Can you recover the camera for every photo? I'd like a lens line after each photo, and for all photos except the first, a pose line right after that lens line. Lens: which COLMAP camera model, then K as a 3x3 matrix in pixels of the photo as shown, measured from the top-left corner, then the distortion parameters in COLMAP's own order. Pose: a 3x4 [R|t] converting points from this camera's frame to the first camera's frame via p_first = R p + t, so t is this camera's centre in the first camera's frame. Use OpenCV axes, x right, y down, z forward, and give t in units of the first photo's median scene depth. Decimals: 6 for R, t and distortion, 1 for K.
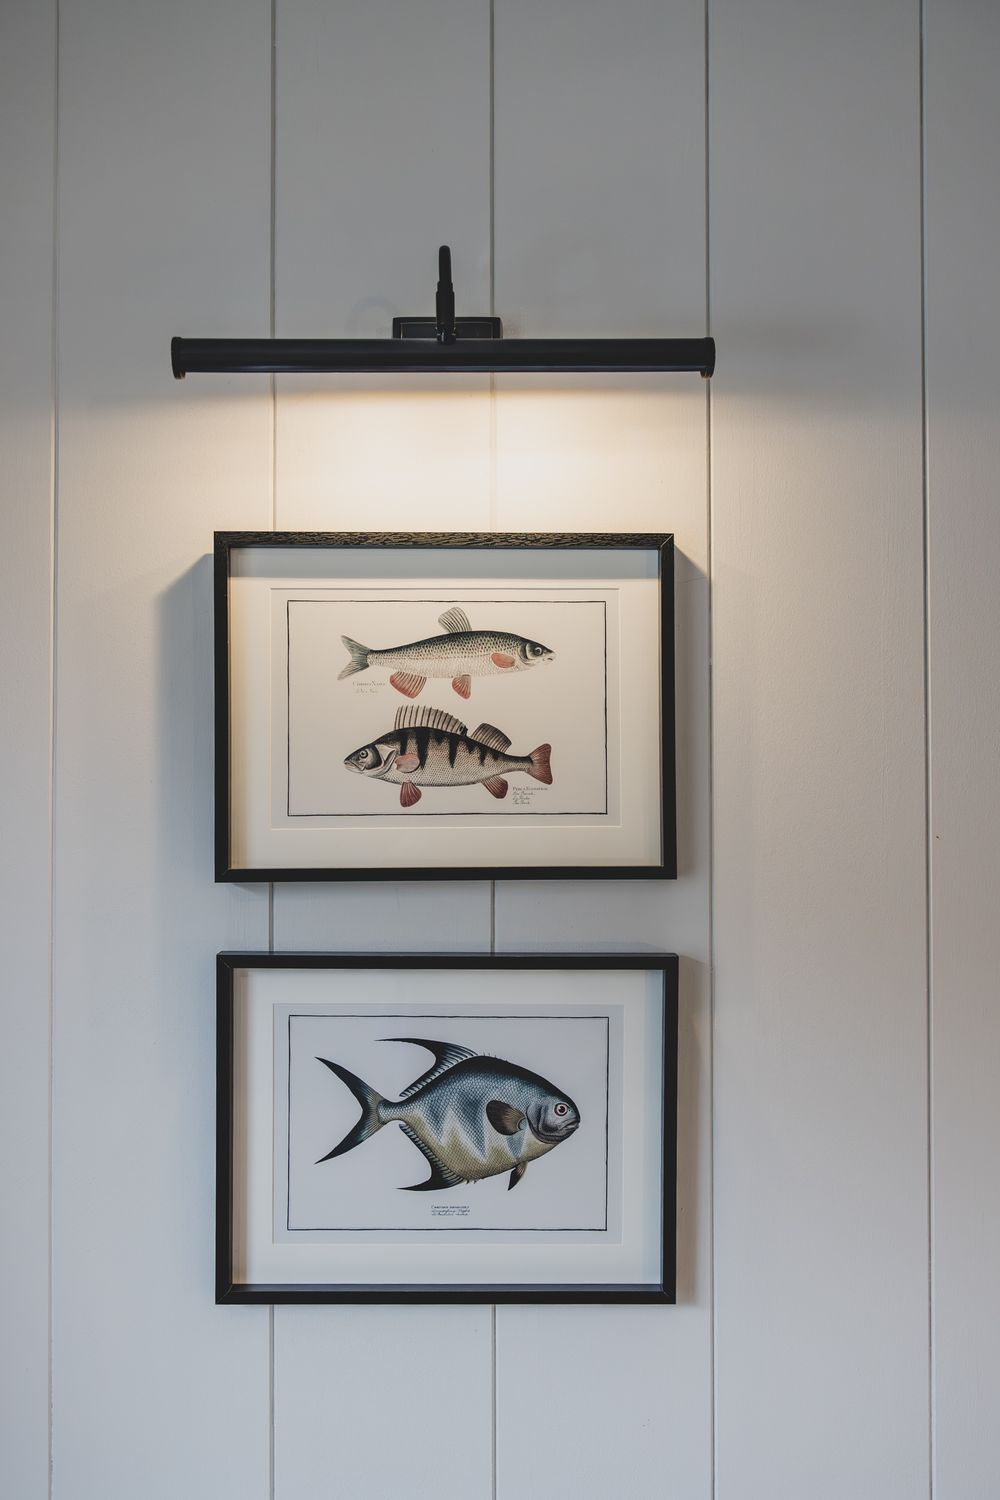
lens RADIAL K [[1298.0, 0, 508.0], [0, 1298.0, 807.0], [0, 0, 1]] dist [-0.010688, -0.005862]
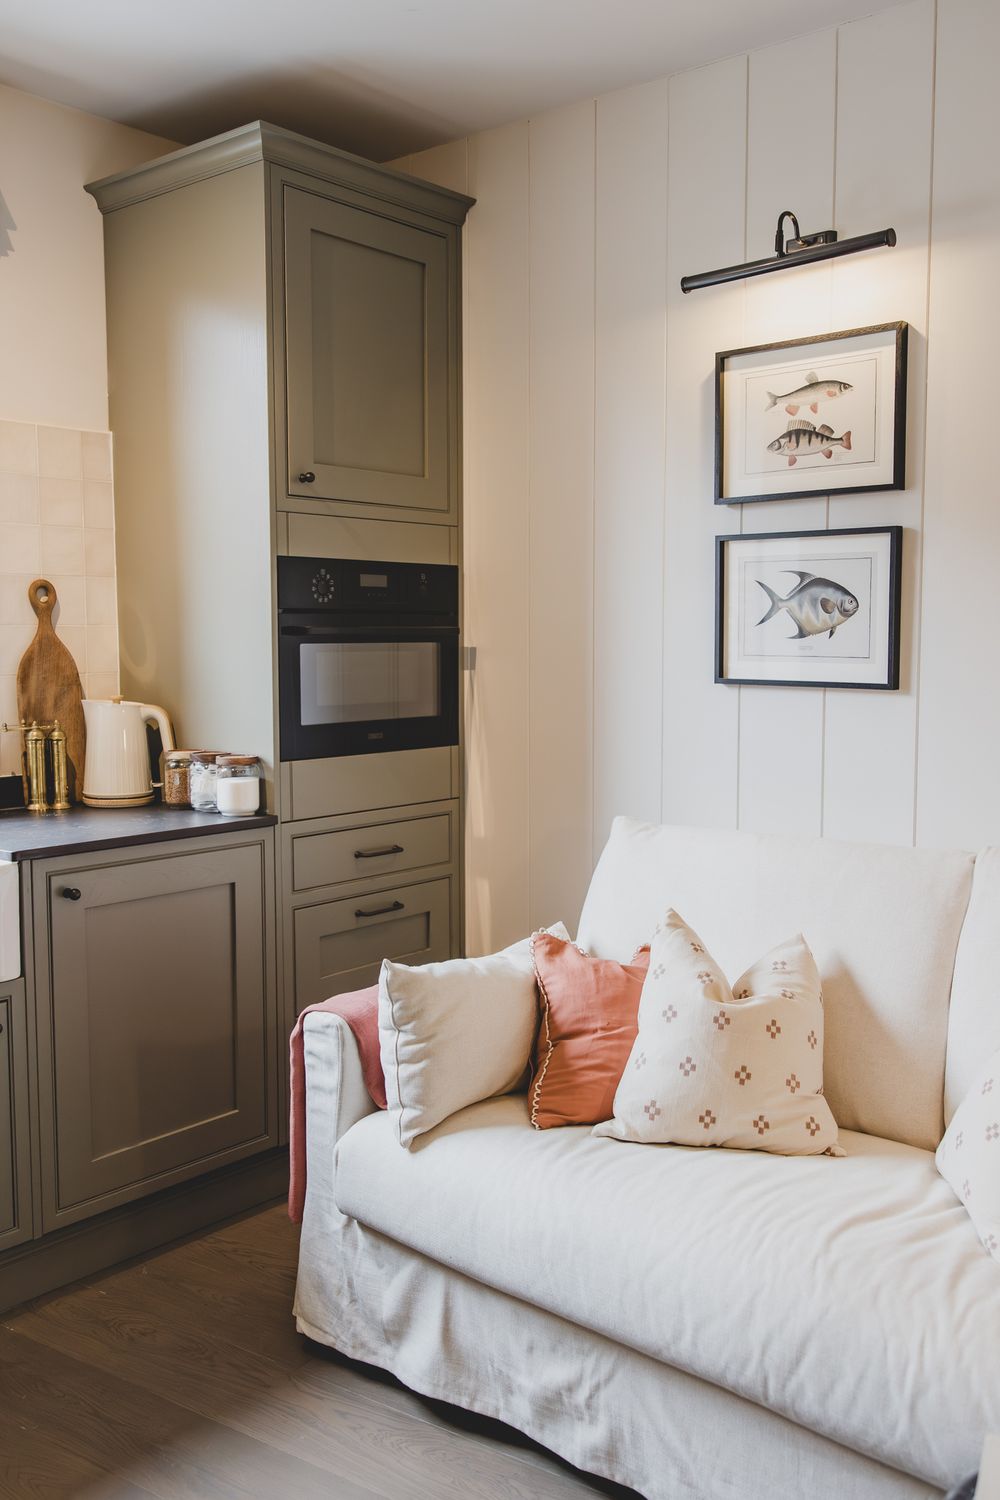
lens RADIAL K [[1361.5, 0, 503.3], [0, 1361.5, 750.7], [0, 0, 1]] dist [0.007834, 0.008661]
pose [[0.703065, 0.060916, -0.708512, 1.262652], [0.009580, 0.995423, 0.095091, 0.259236], [0.711061, -0.073643, 0.699263, -1.024428]]
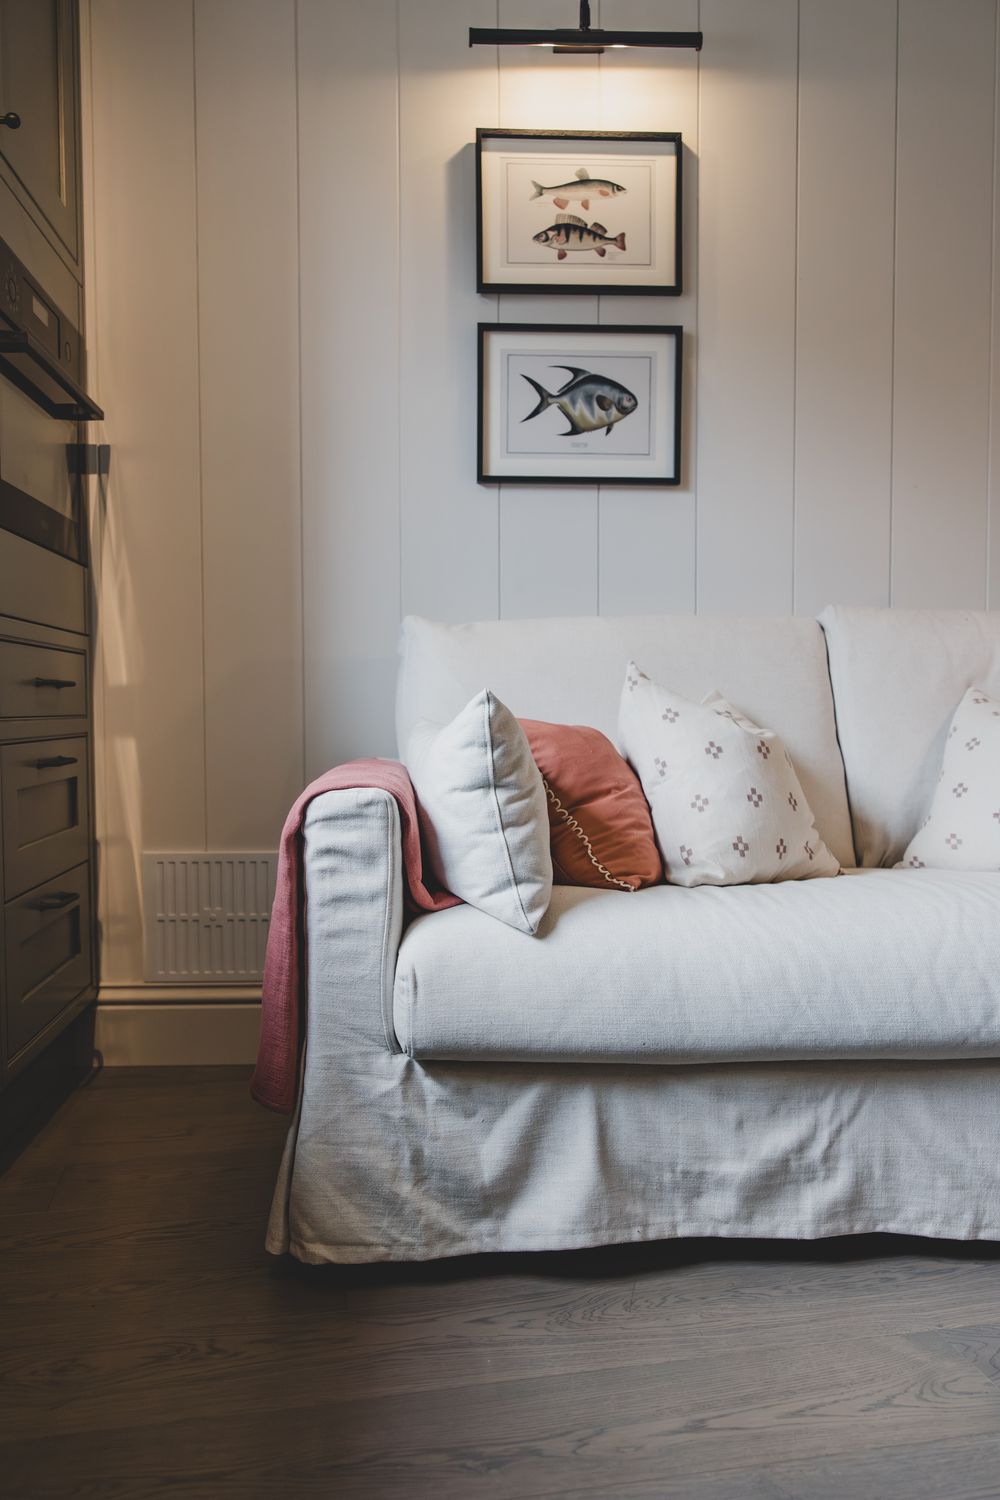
lens RADIAL K [[1192.8, 0, 500.7], [0, 1192.8, 759.7], [0, 0, 1]] dist [0.002412, 0.019625]
pose [[0.999969, -0.001923, 0.007593, -0.197187], [0.001504, 0.998501, 0.054707, 0.740251], [-0.007686, -0.054694, 0.998474, -1.082299]]
